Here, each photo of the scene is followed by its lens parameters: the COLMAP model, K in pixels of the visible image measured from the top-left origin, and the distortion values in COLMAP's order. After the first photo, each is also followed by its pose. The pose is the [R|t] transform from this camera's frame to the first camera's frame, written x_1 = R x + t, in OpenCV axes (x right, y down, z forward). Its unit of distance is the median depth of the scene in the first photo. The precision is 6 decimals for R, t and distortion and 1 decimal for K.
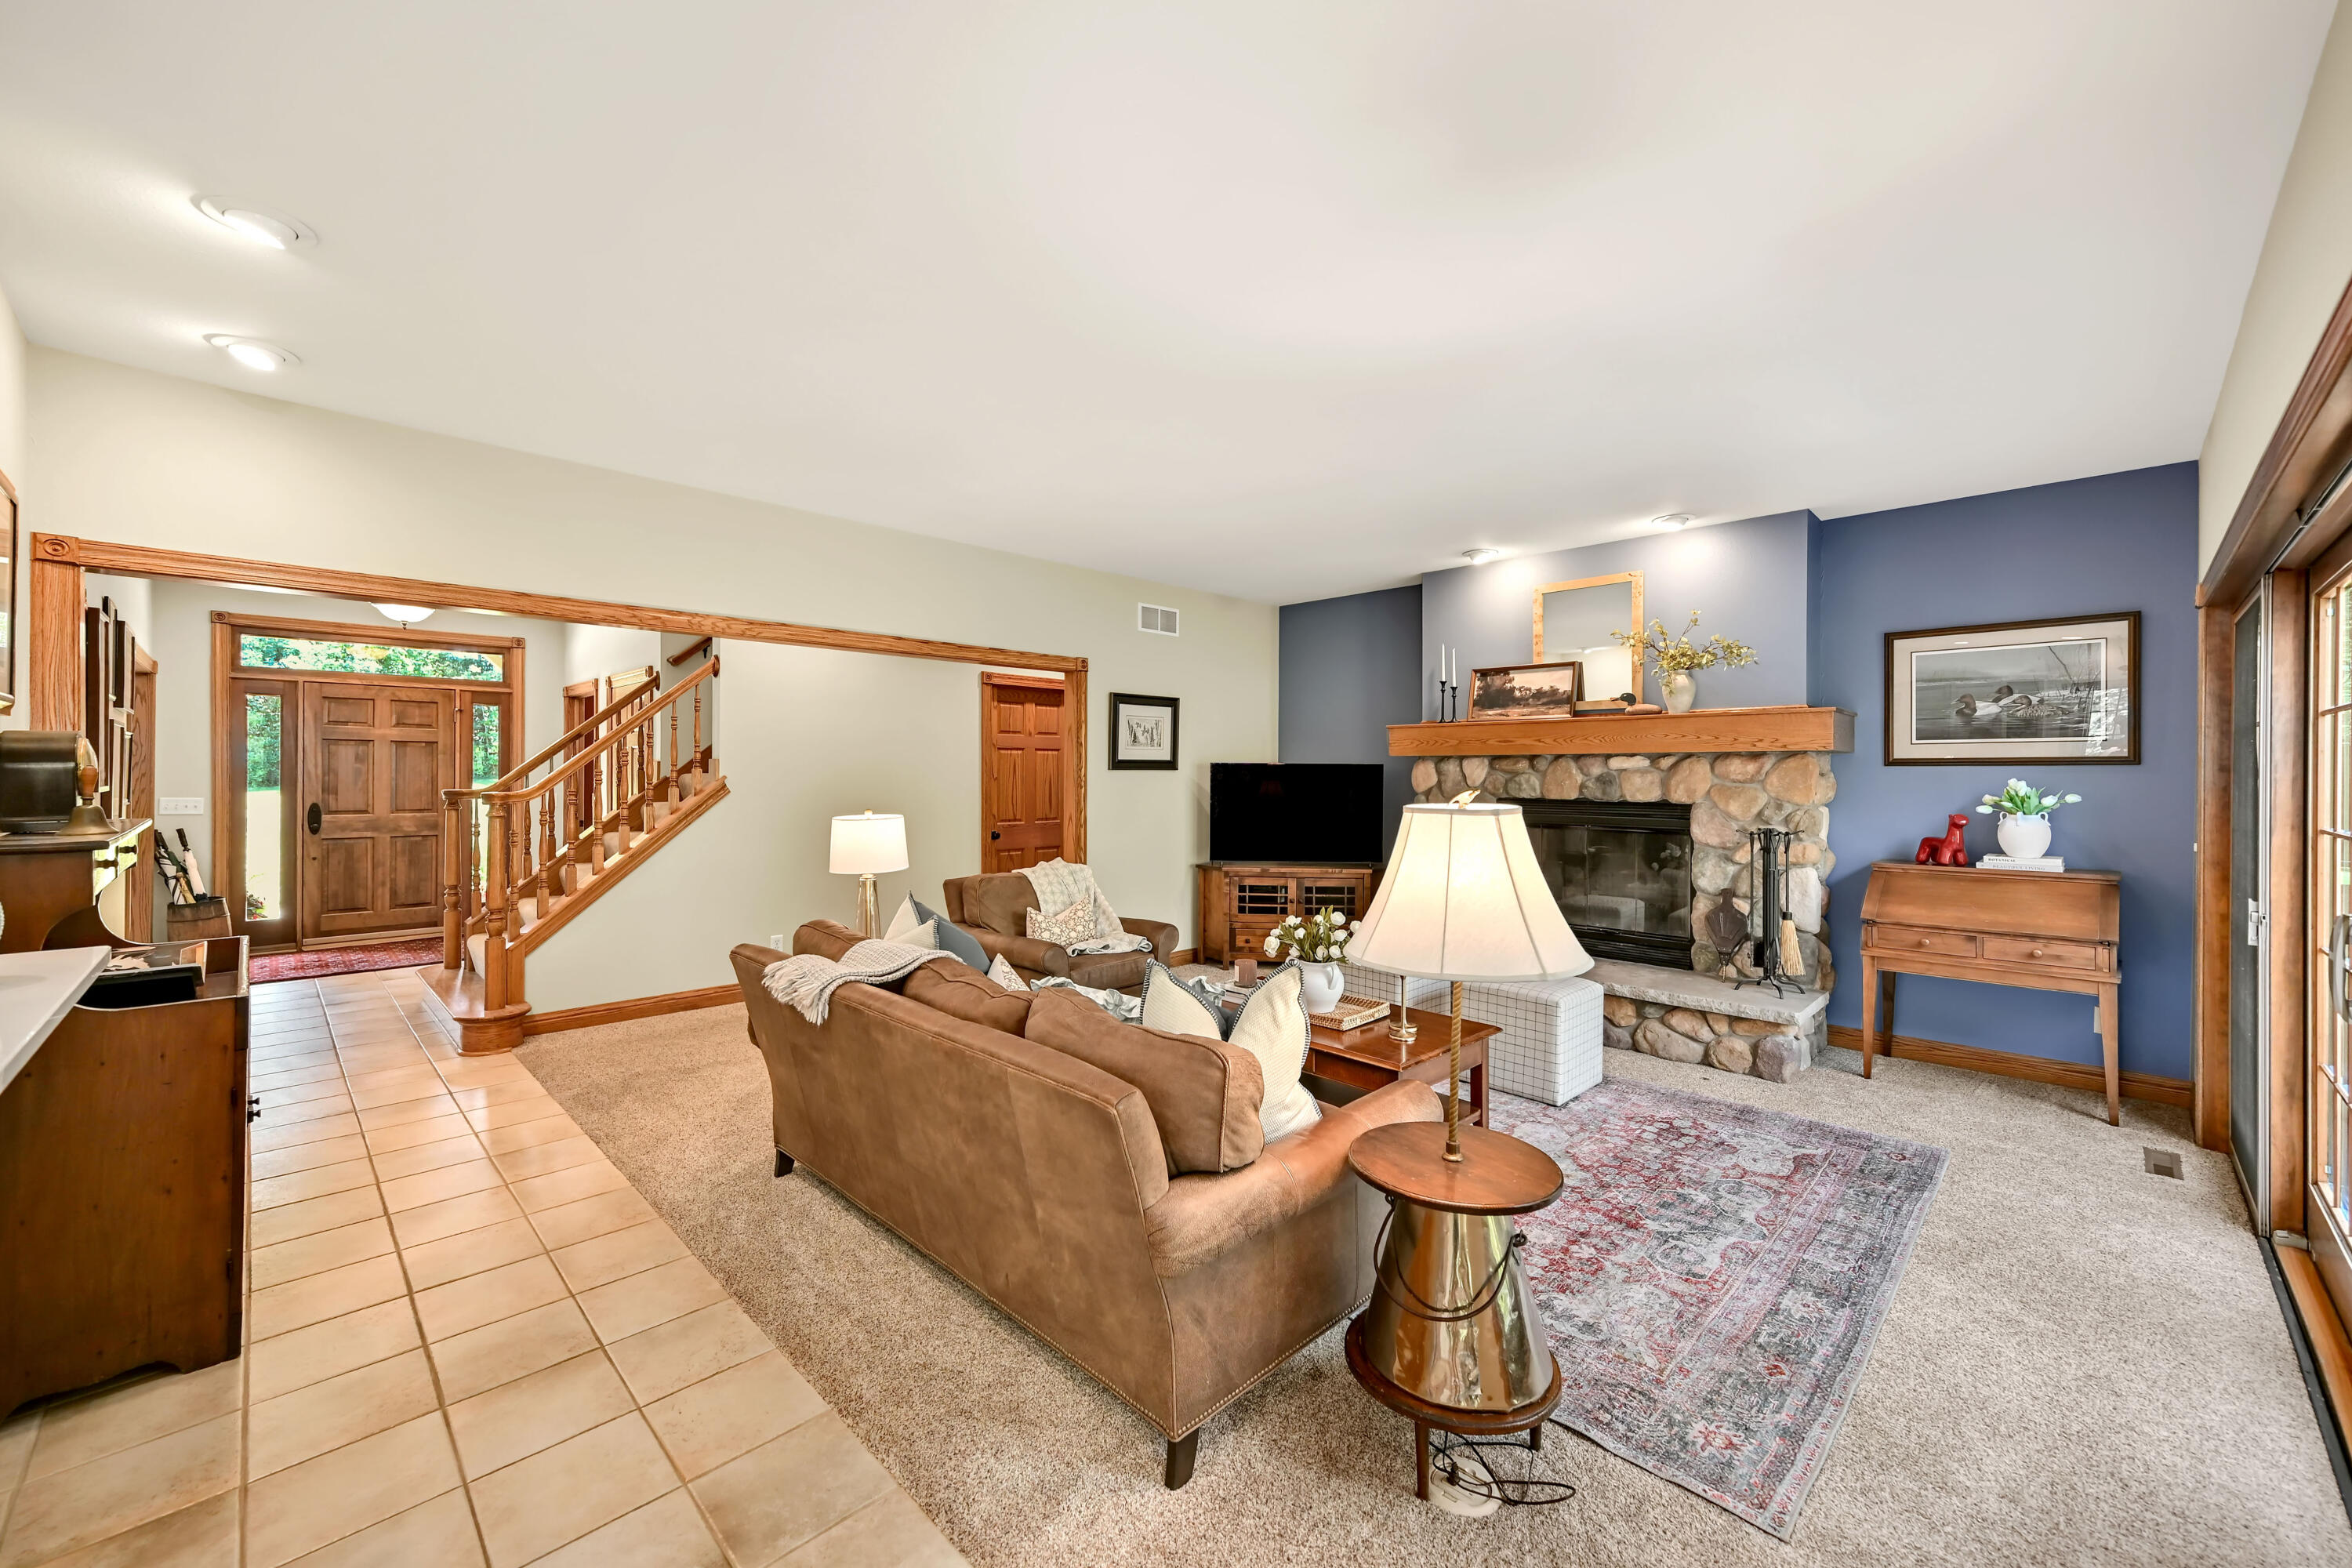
lens RADIAL K [[919.2, 0, 1203.7], [0, 919.2, 779.1], [0, 0, 1]] dist [0.010158, 0.000561]
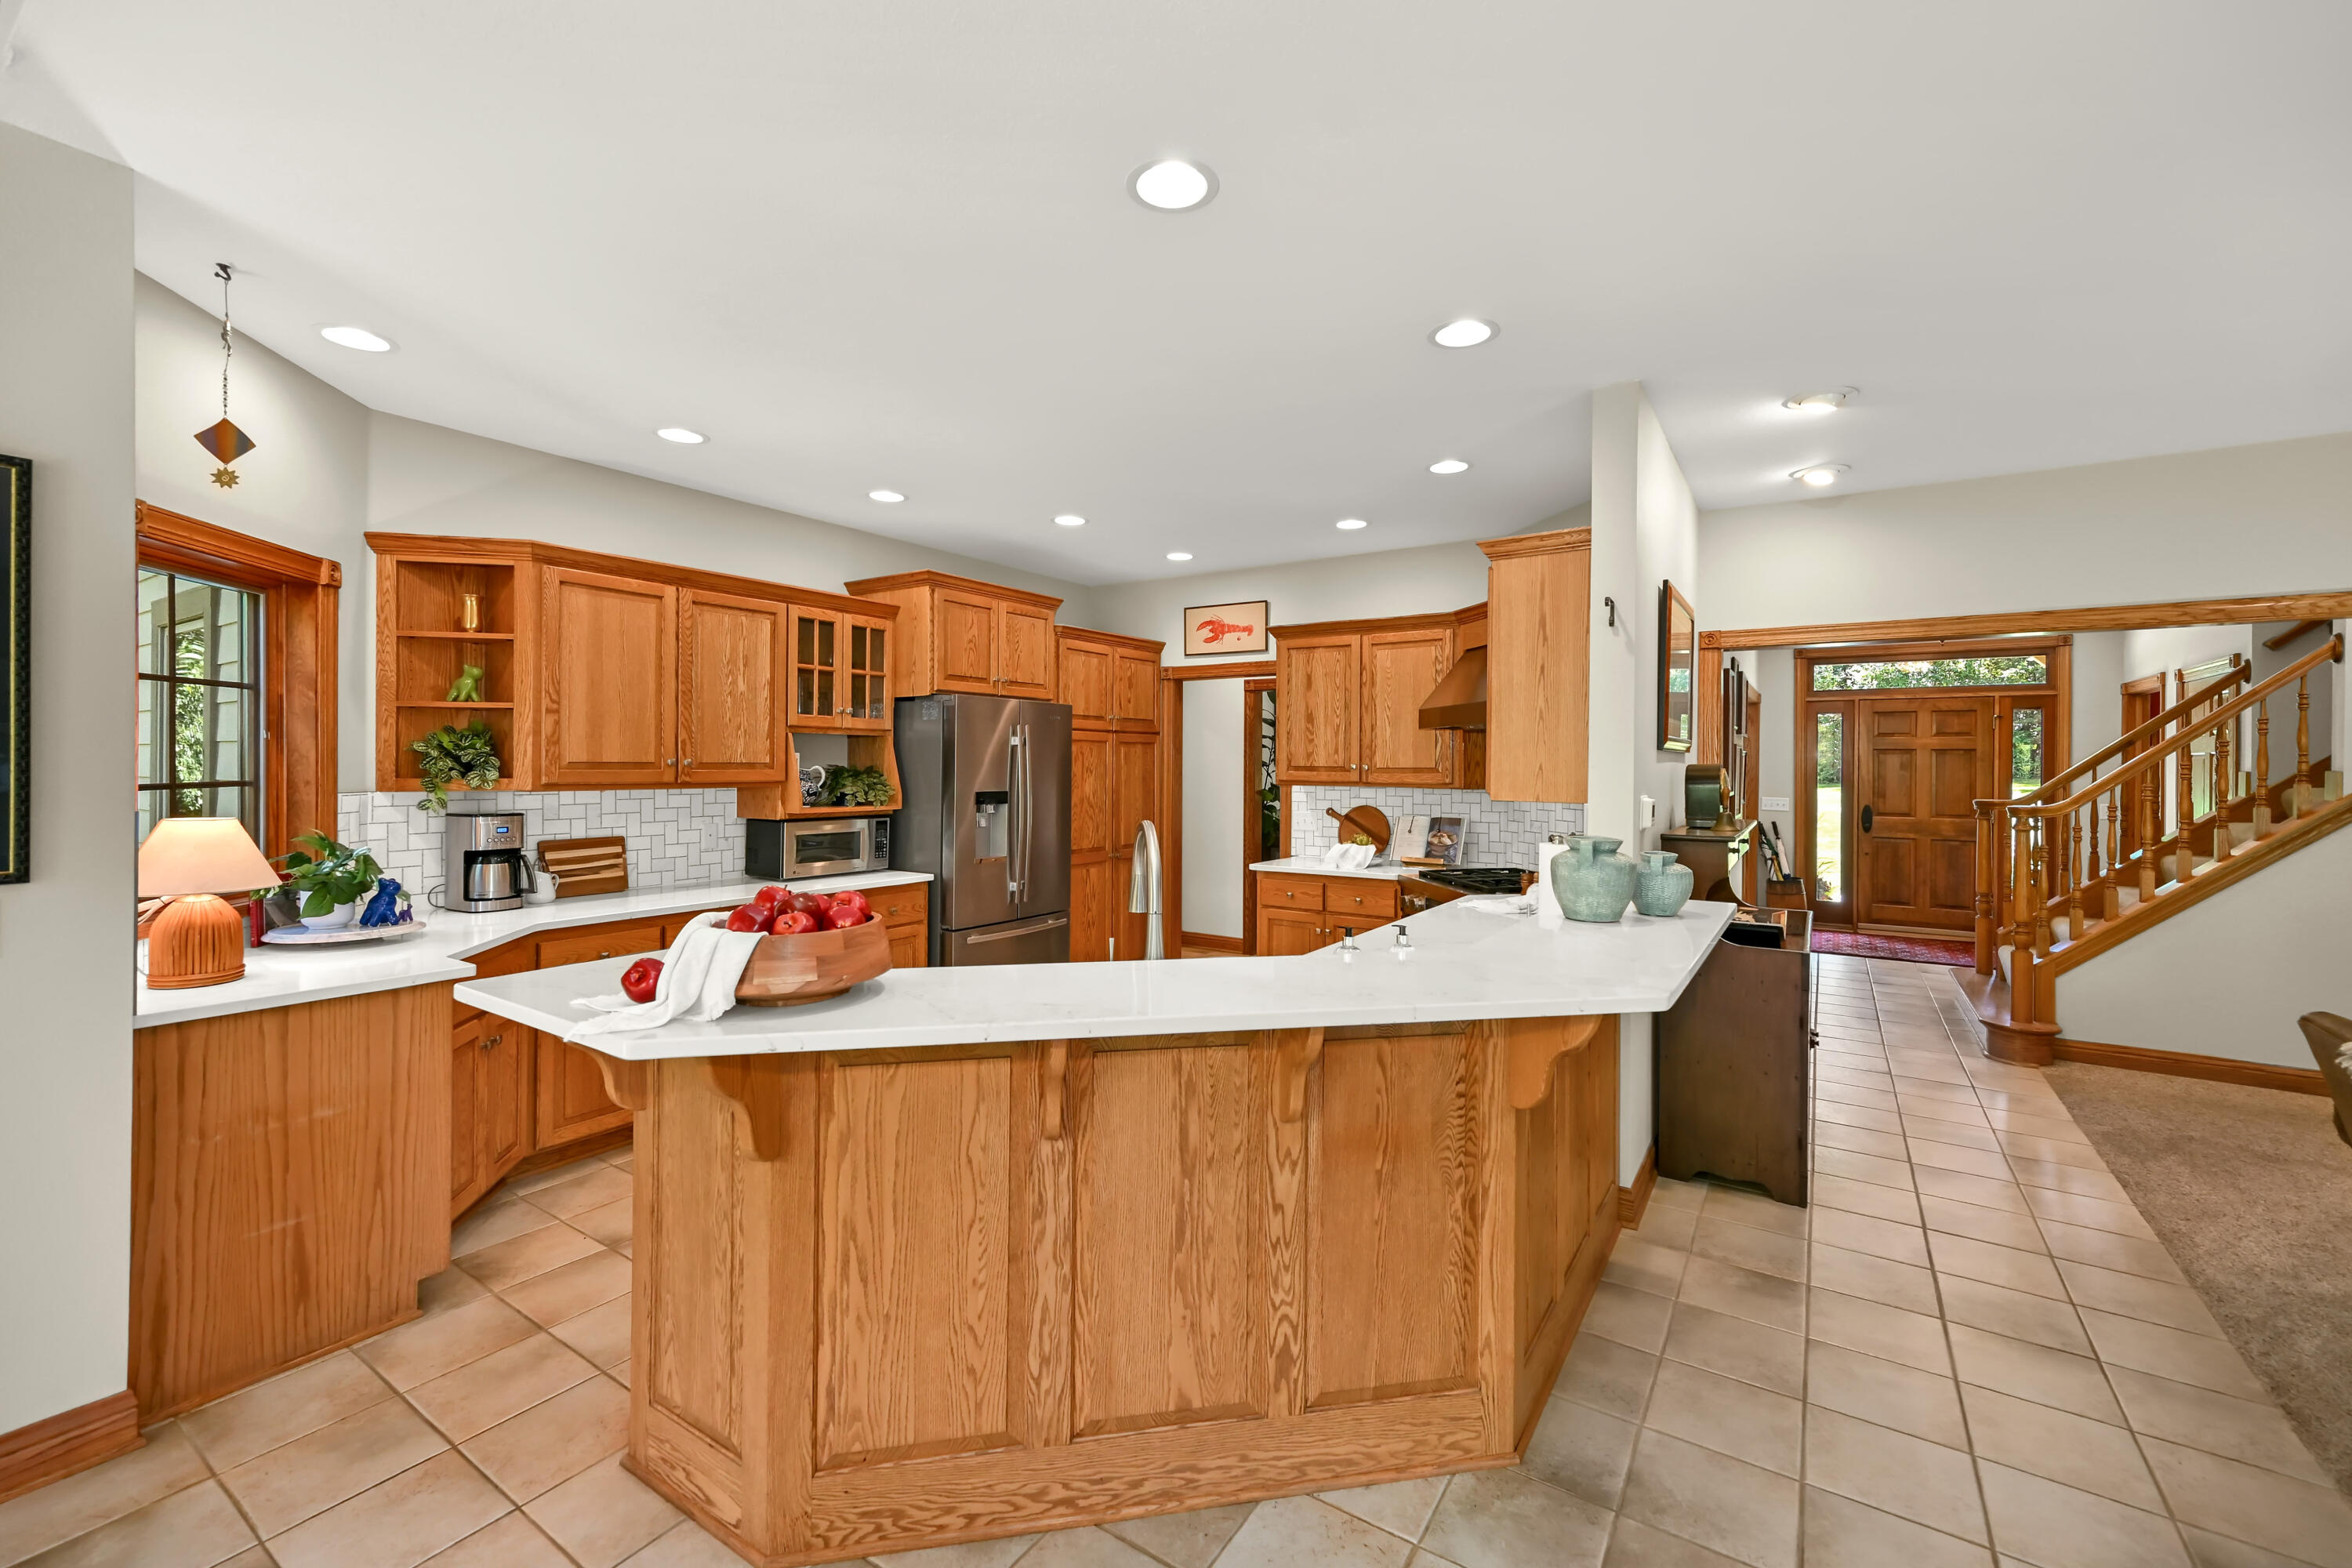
lens RADIAL K [[956.7, 0, 1134.3], [0, 956.7, 762.8], [0, 0, 1]] dist [-0.000156, 0.001835]
pose [[0.147353, -0.005775, -0.989067, 0.112097], [-0.008102, 0.999942, -0.007046, -0.016142], [0.989051, 0.009051, 0.147298, -0.099598]]
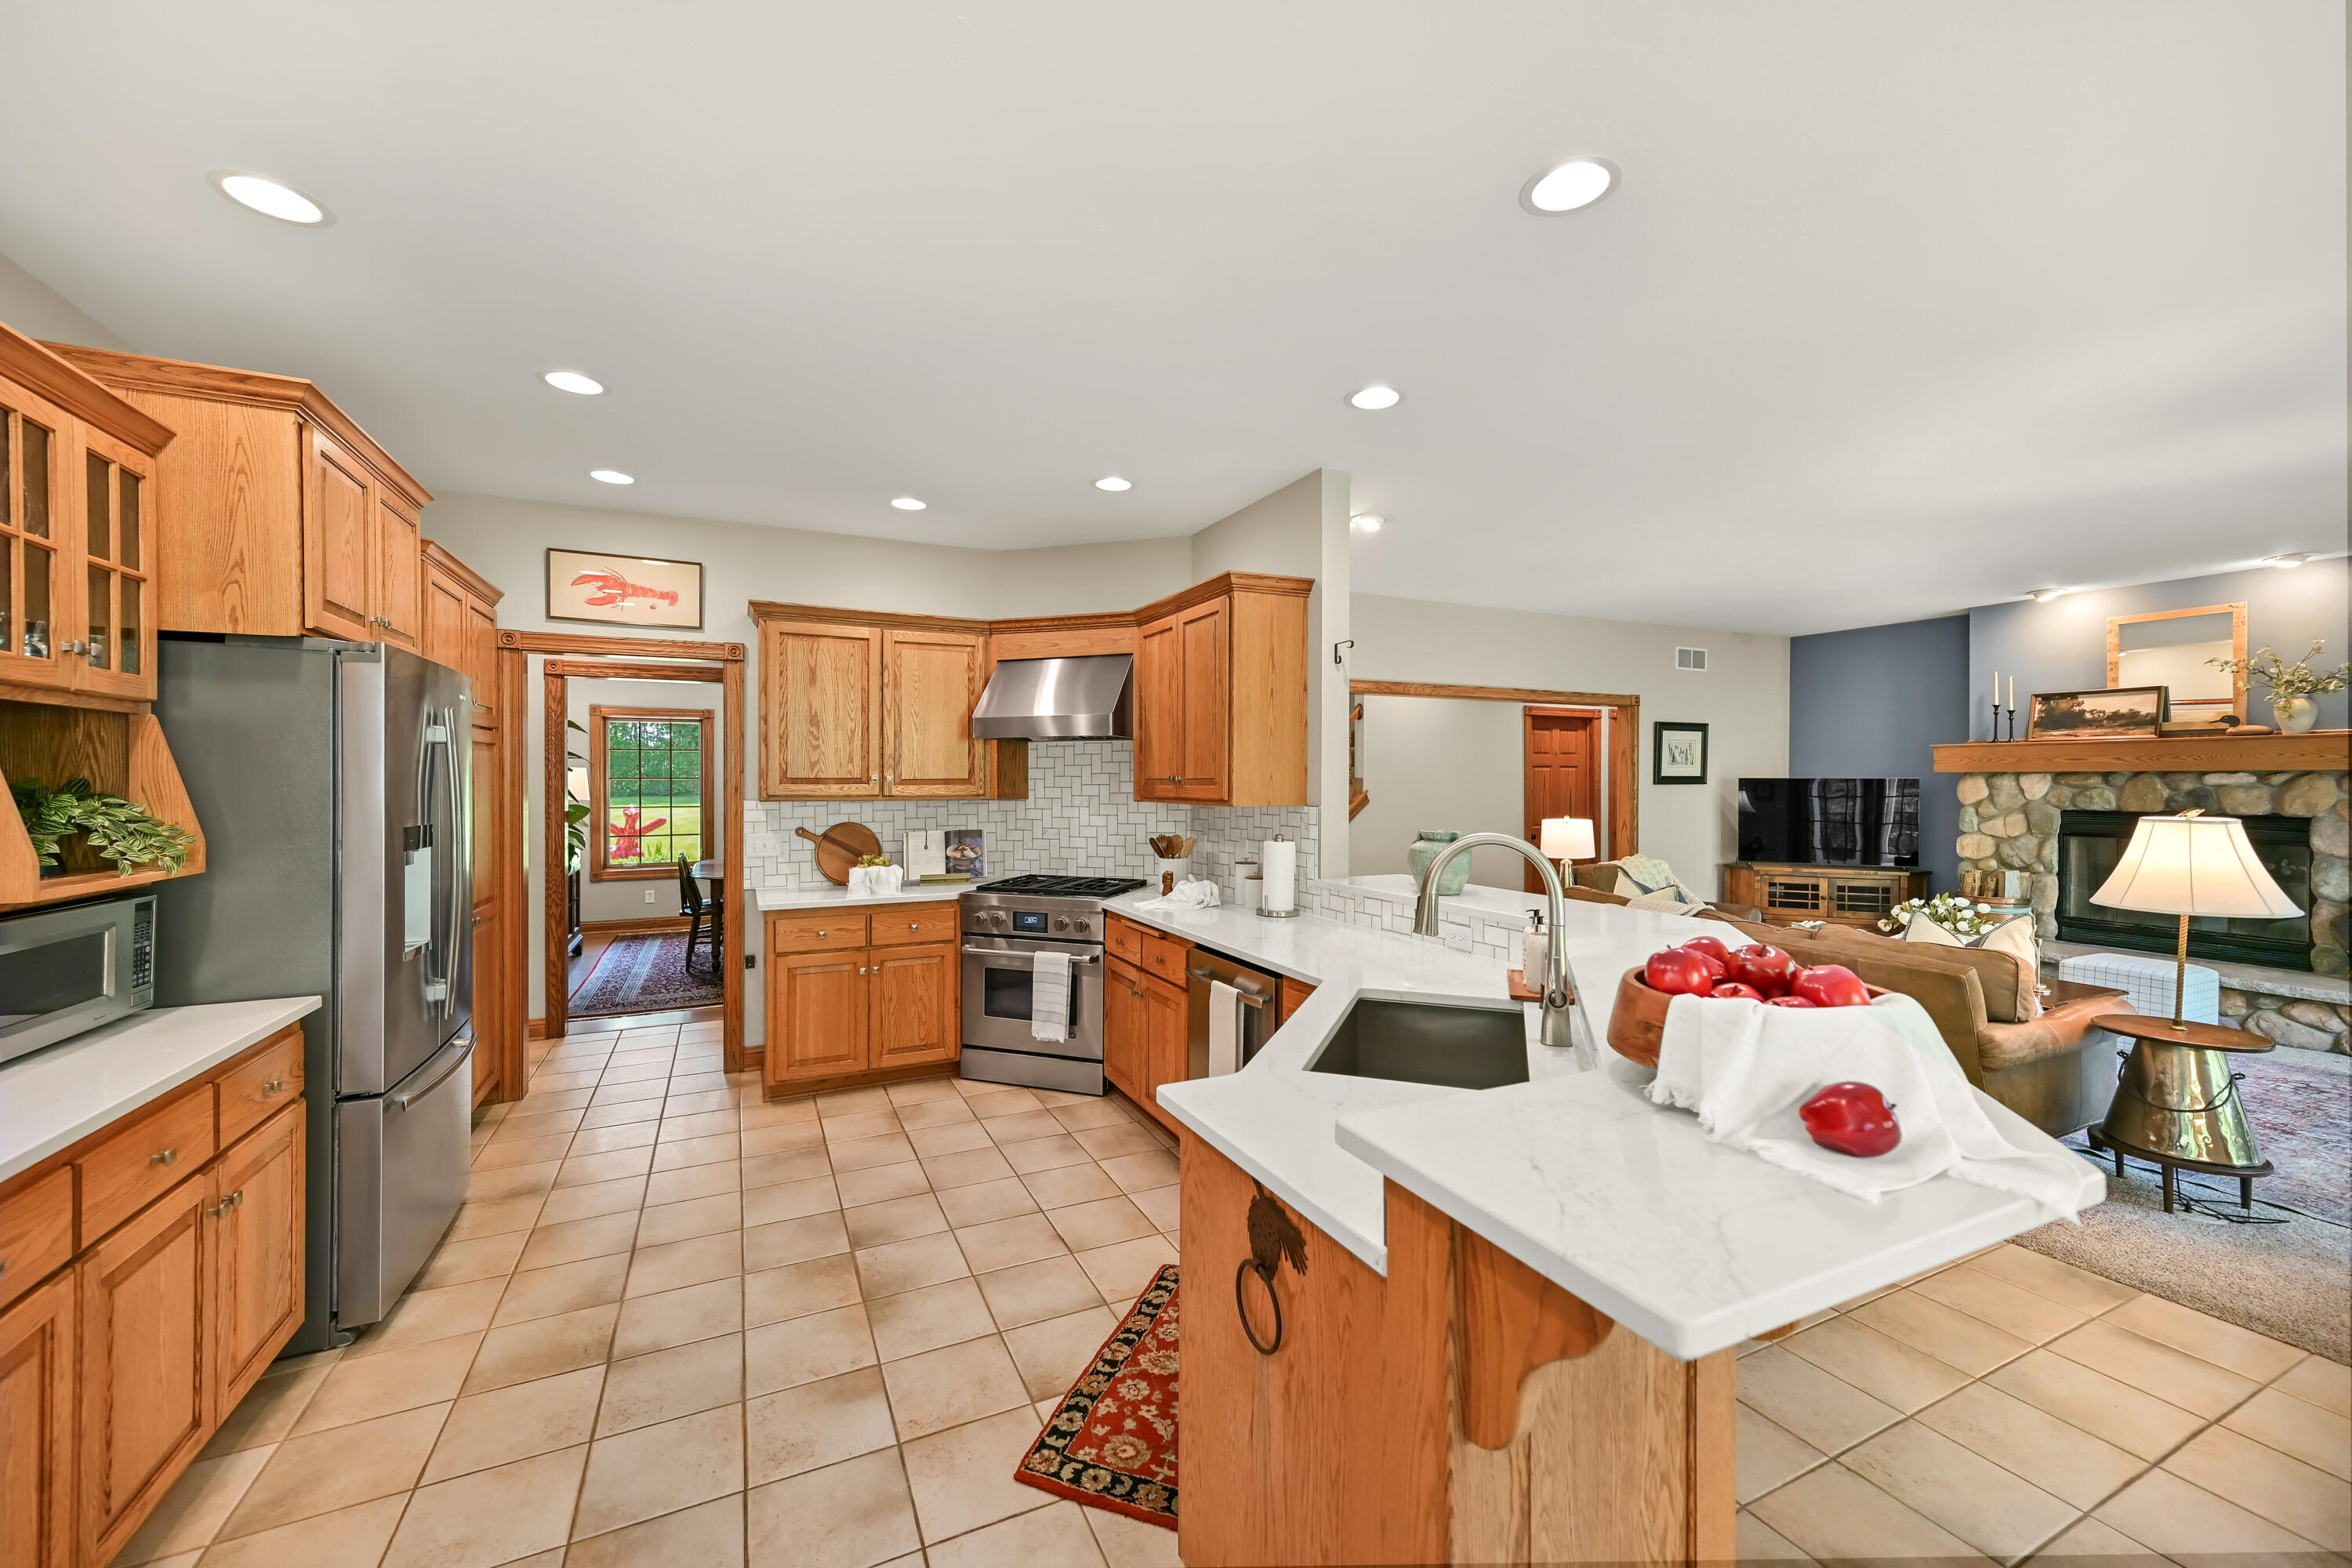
lens RADIAL K [[956.7, 0, 1135.4], [0, 956.7, 783.7], [0, 0, 1]] dist [-0.000156, 0.001835]
pose [[0.937787, -0.002710, -0.347200, -0.339772], [0.002917, 0.999996, 0.000073, -0.015110], [0.347198, -0.001081, 0.937791, -0.487102]]
